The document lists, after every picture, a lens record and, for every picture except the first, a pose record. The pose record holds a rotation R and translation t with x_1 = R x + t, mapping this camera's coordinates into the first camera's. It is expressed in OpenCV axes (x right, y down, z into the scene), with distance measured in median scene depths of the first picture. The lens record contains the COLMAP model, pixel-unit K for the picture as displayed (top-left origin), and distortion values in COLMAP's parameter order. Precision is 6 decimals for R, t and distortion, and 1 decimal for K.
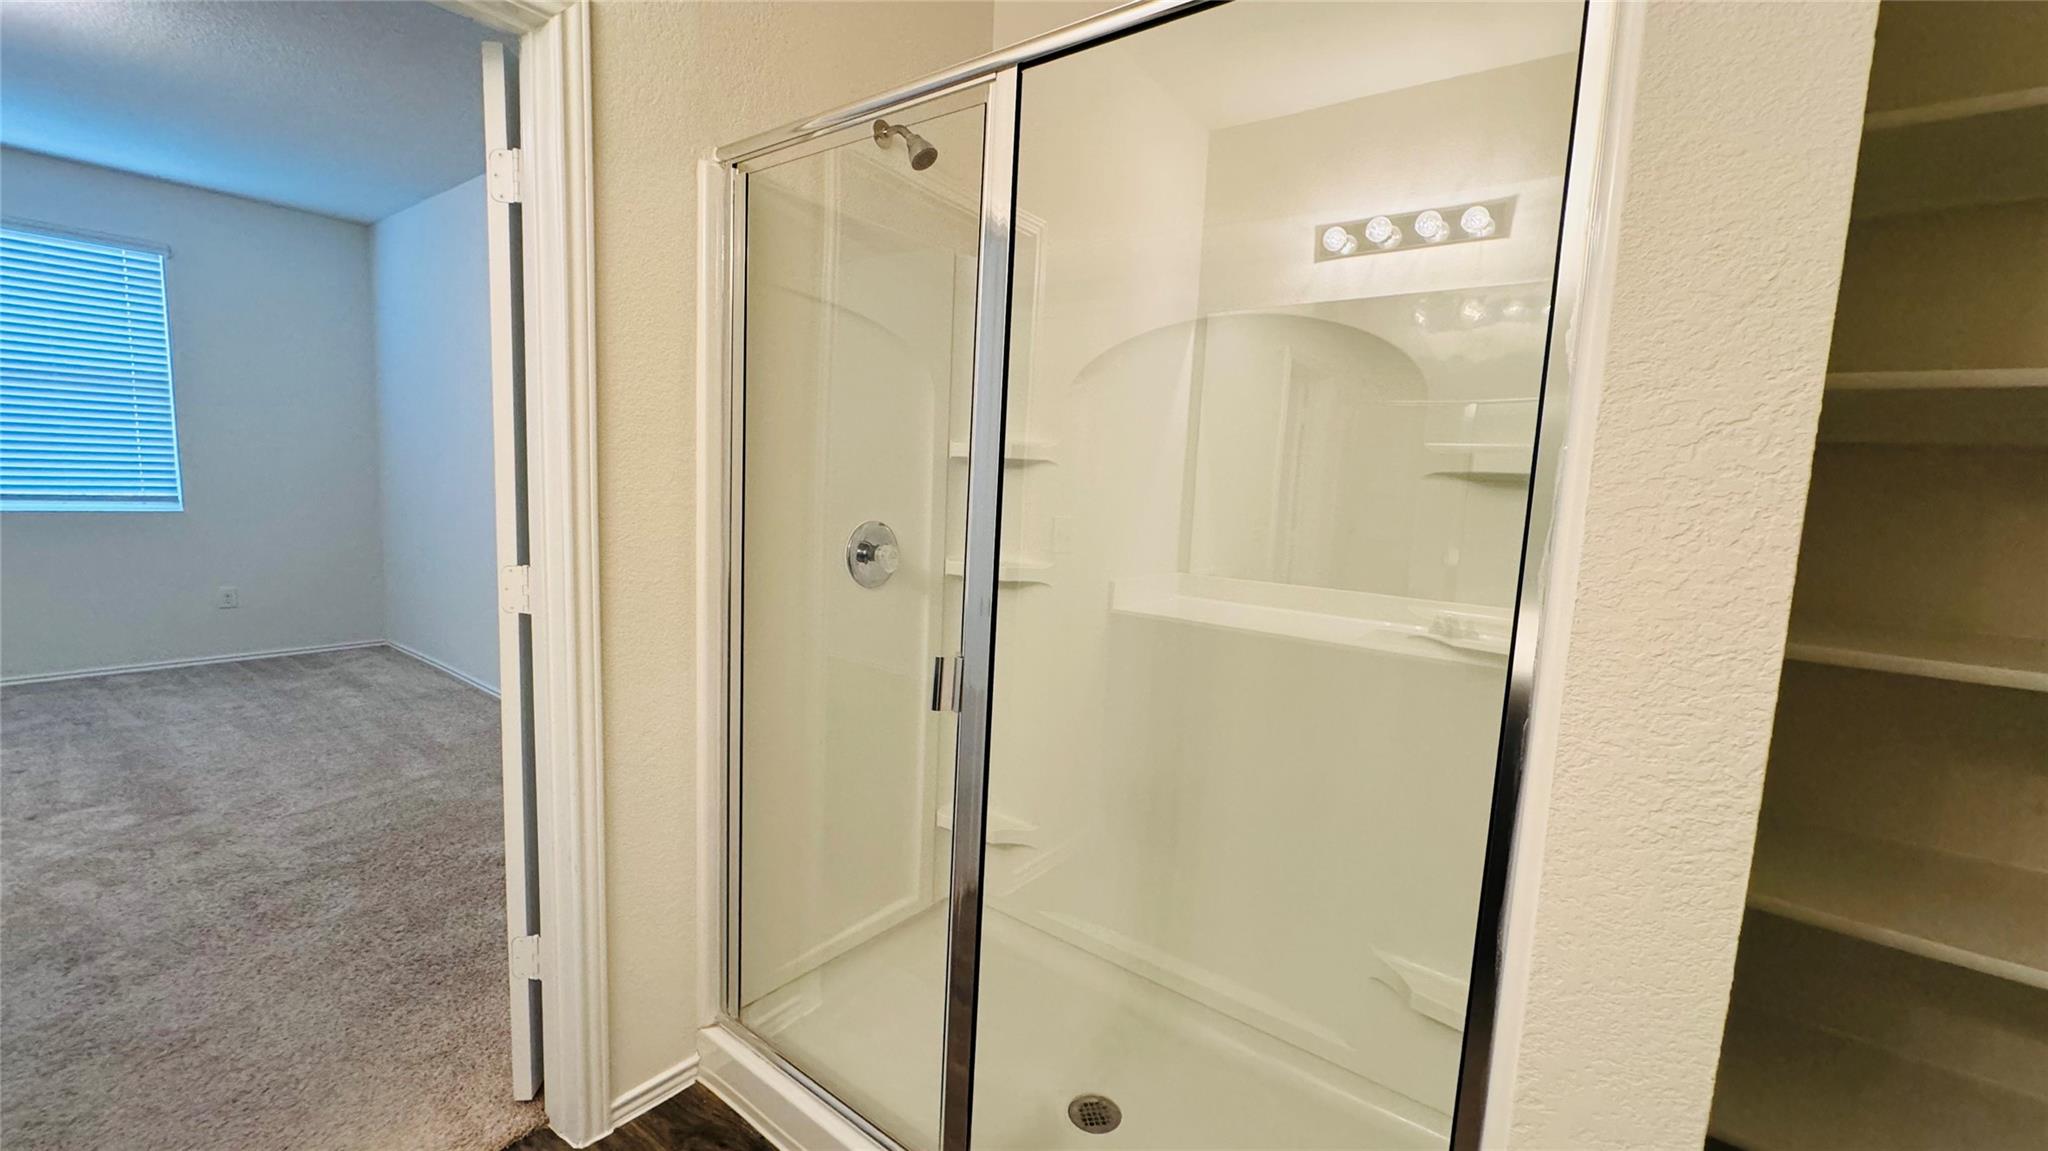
lens RADIAL K [[818.7, 0, 1023.8], [0, 818.7, 578.1], [0, 0, 1]] dist [-0.000622, 0.000191]
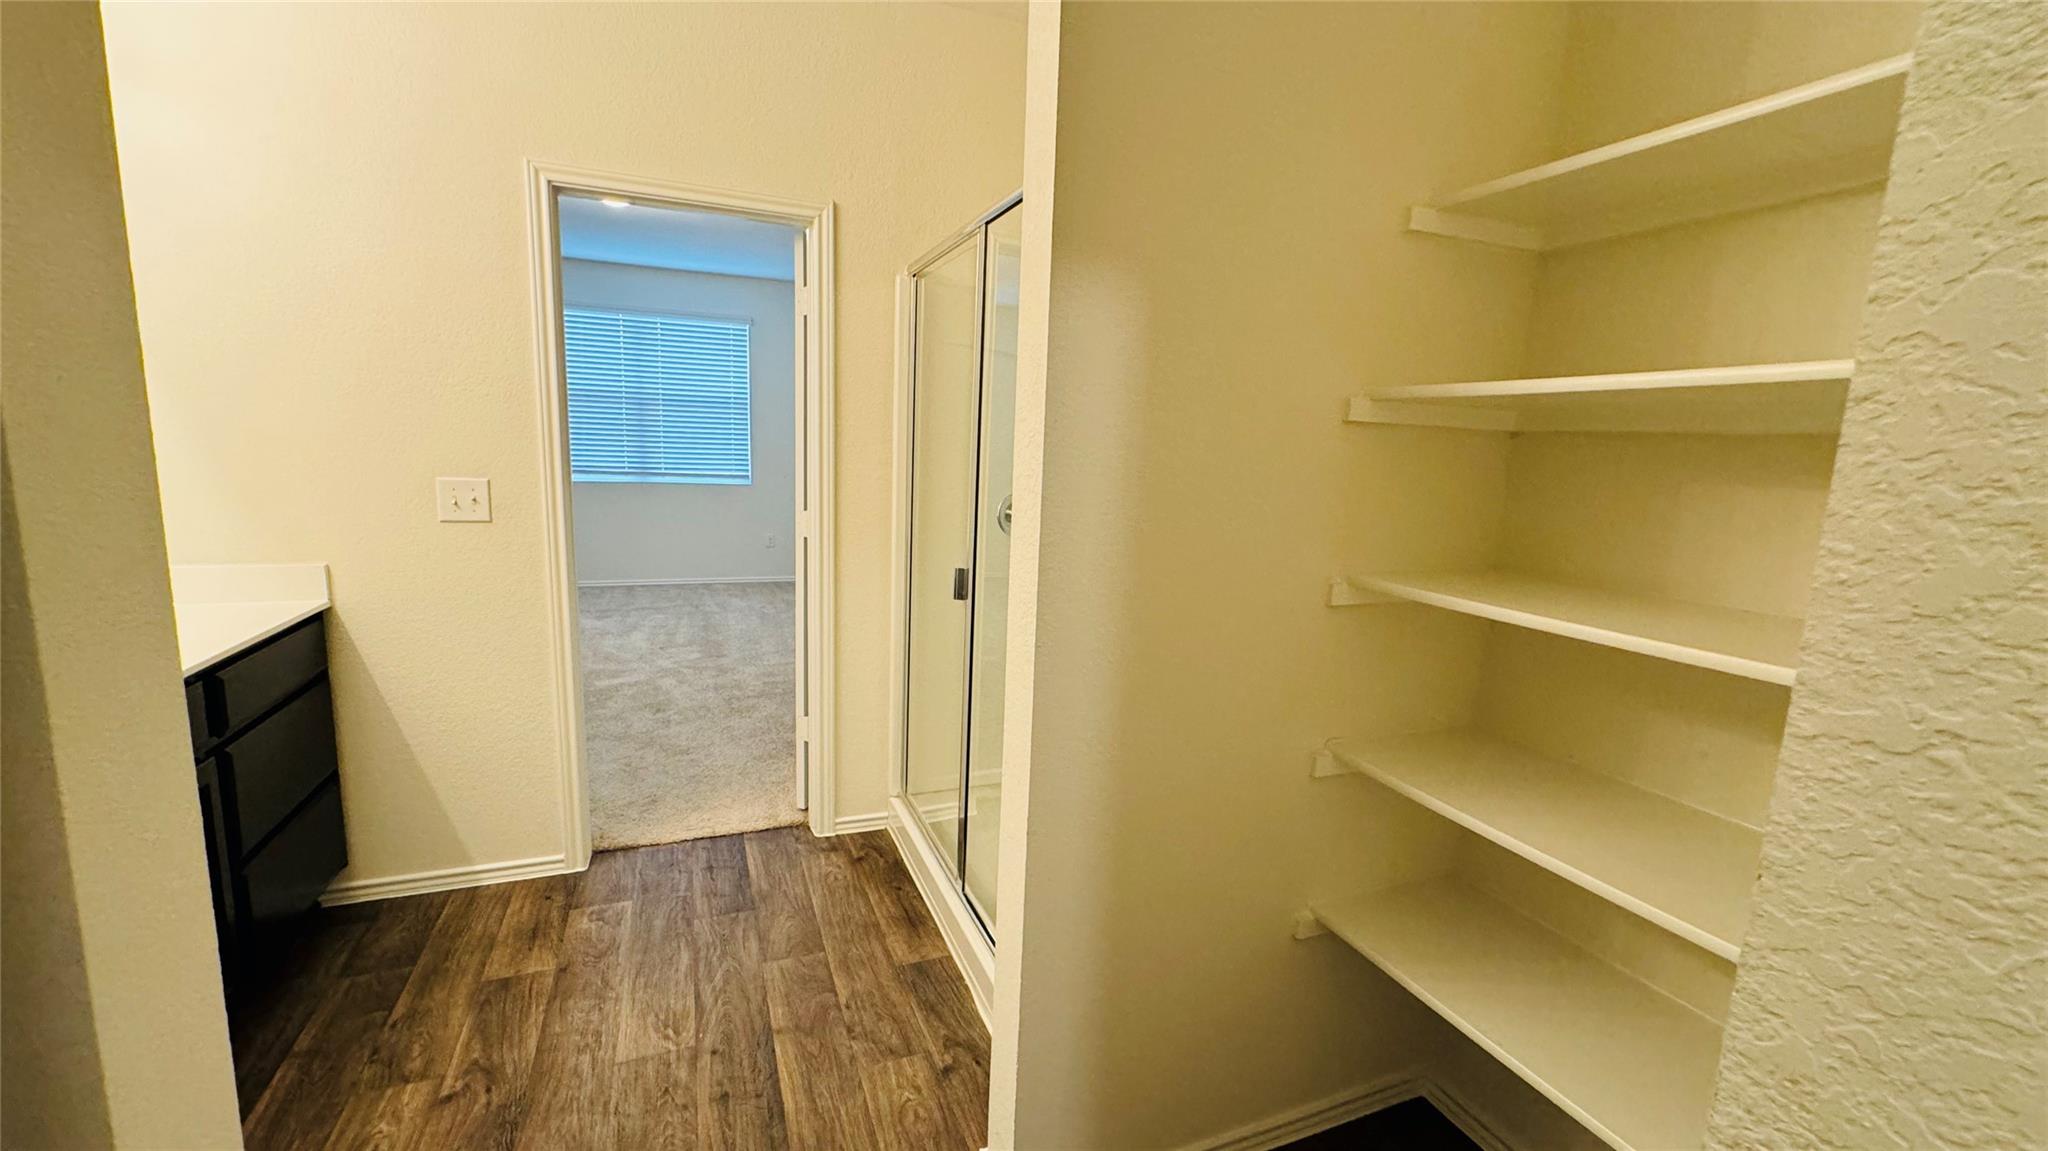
lens RADIAL K [[816.1, 0, 1024.6], [0, 816.1, 578.4], [0, 0, 1]] dist [-0.002090, 0.000277]
pose [[0.863802, 0.069936, -0.498954, 0.389520], [-0.060980, 0.997551, 0.034253, 0.022632], [0.500127, 0.000839, 0.865952, -0.179461]]
